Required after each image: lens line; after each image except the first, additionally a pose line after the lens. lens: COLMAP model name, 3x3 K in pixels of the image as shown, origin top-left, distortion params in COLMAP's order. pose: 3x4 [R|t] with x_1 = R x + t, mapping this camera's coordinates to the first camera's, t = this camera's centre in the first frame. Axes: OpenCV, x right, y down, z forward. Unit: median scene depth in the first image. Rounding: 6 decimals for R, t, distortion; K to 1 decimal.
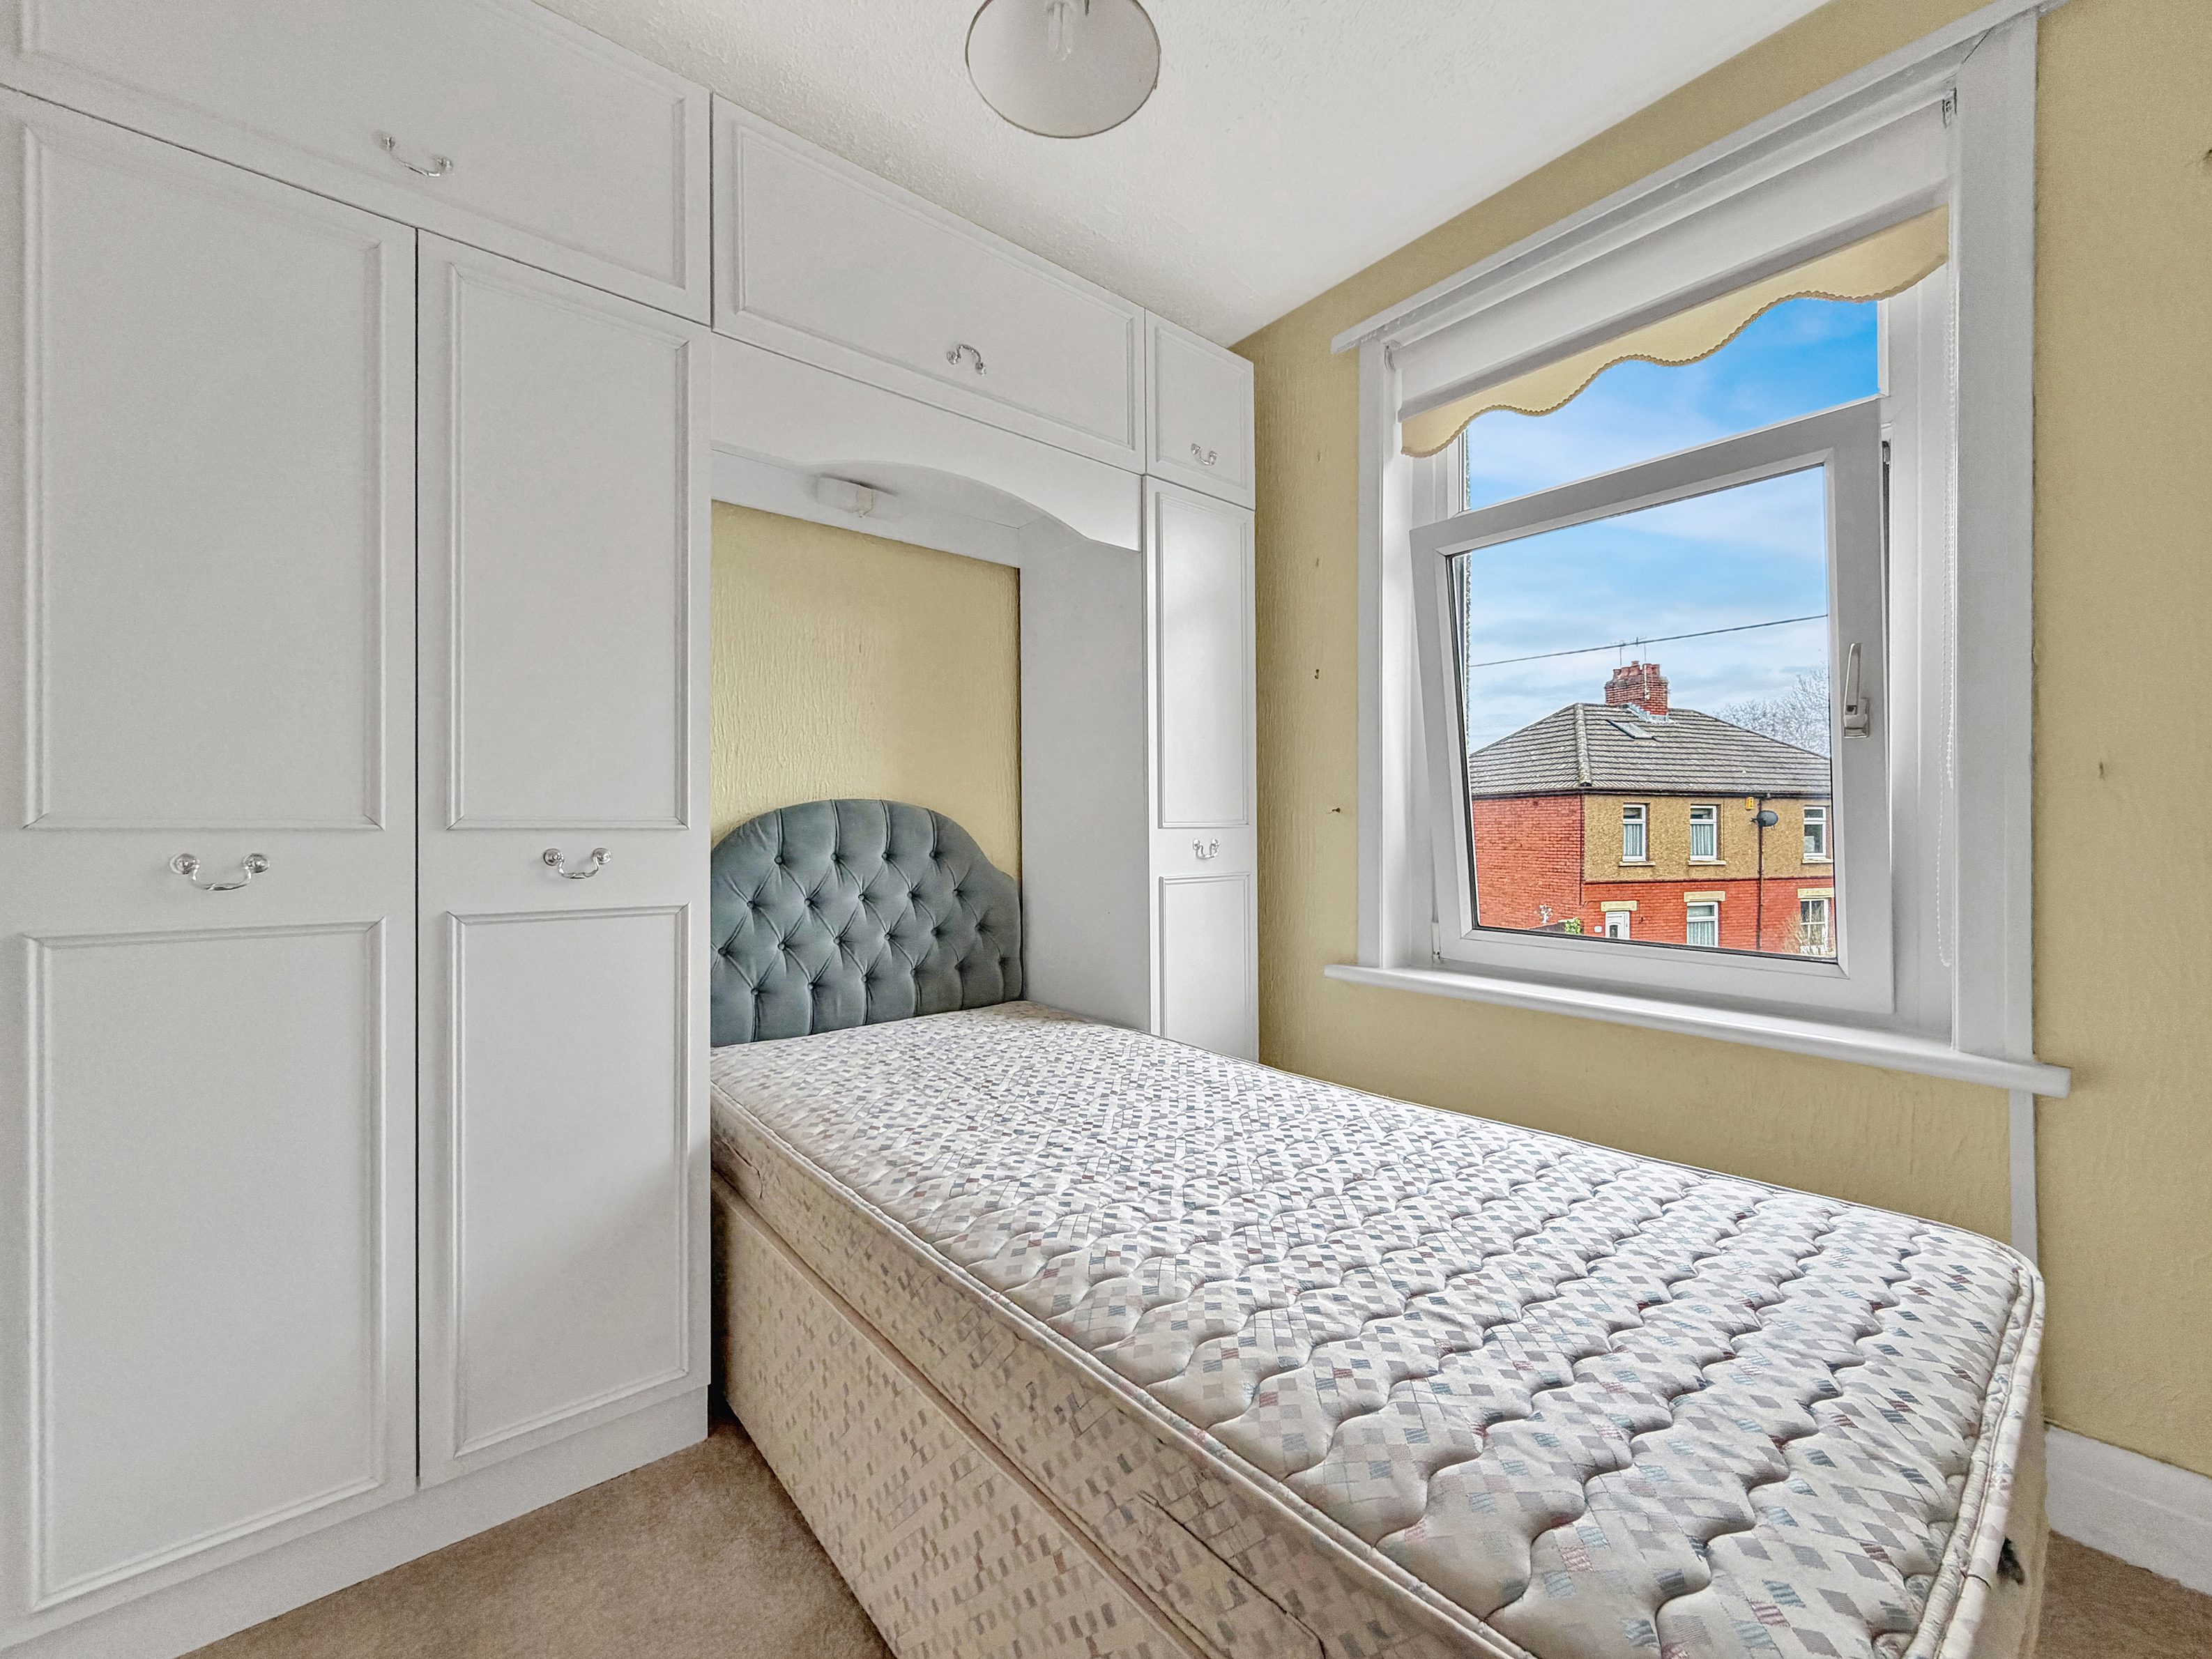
lens RADIAL K [[891.5, 0, 1092.3], [0, 891.5, 839.6], [0, 0, 1]] dist [-0.000796, -0.000208]
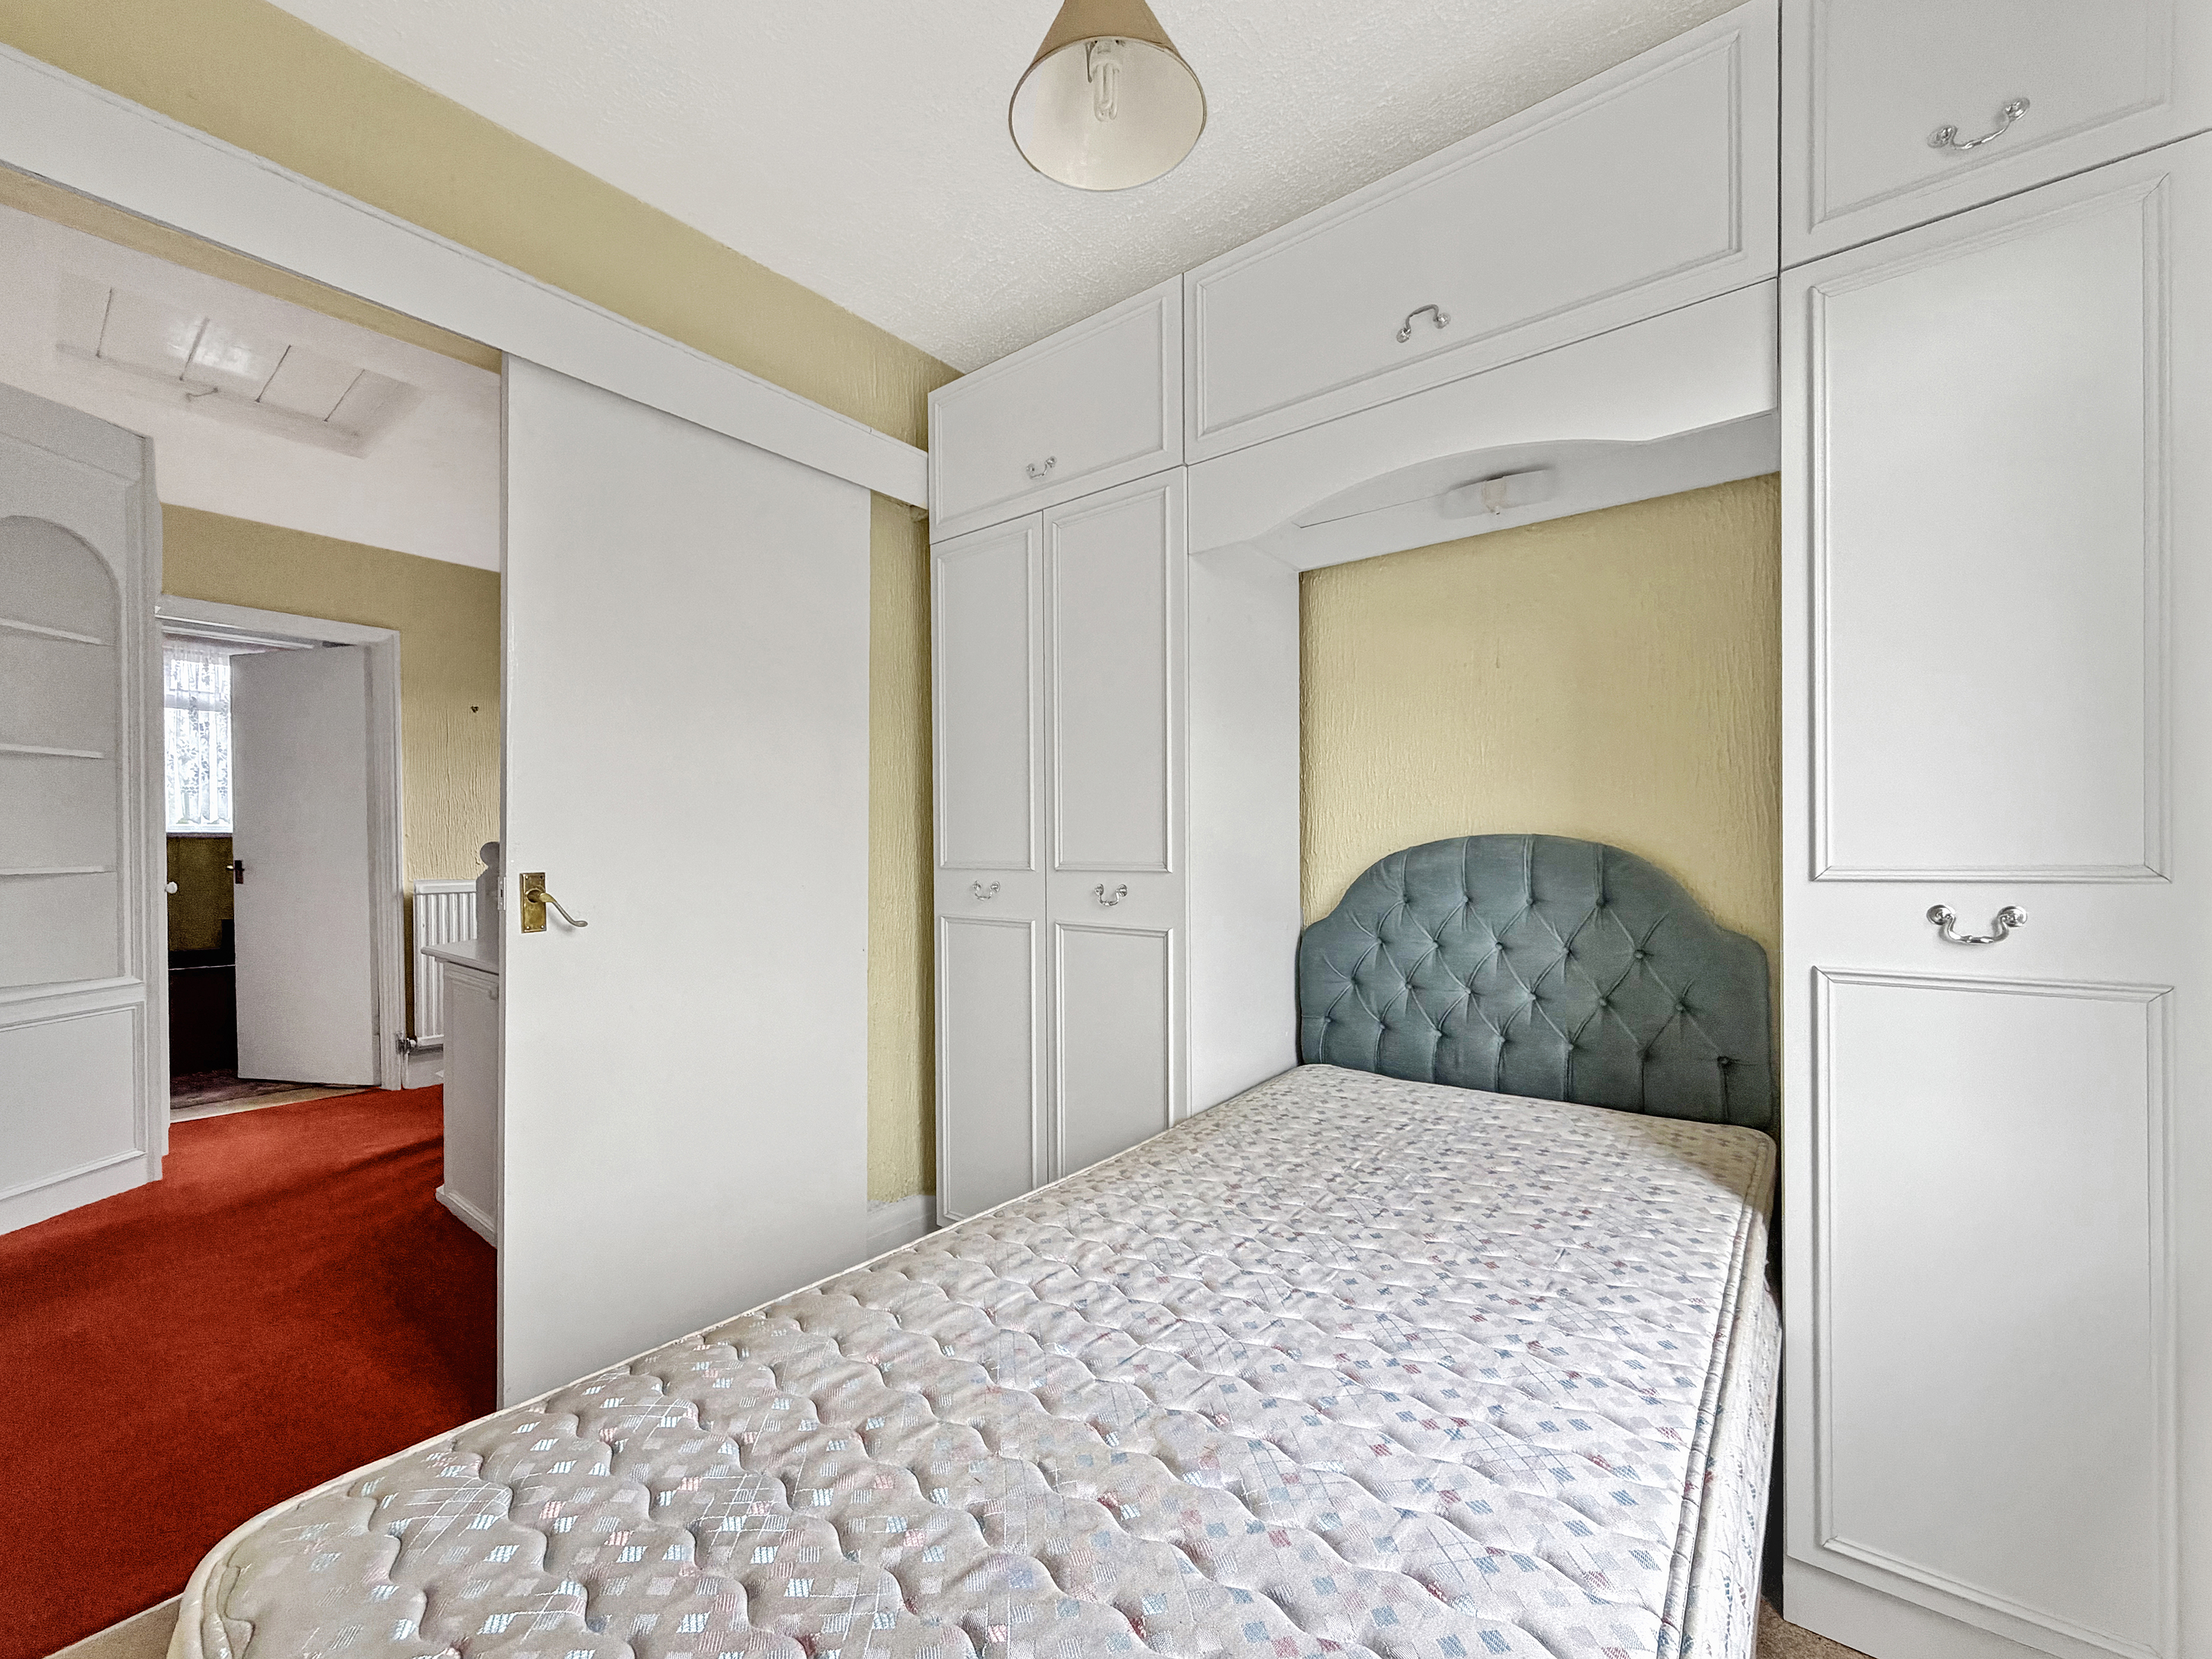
lens RADIAL K [[902.3, 0, 1105.0], [0, 902.3, 852.6], [0, 0, 1]] dist [-0.001787, -0.000539]
pose [[0.213531, 0.007070, -0.976911, 0.564853], [-0.003967, 0.999972, 0.006370, -0.033413], [0.976928, 0.002515, 0.213554, 0.459655]]
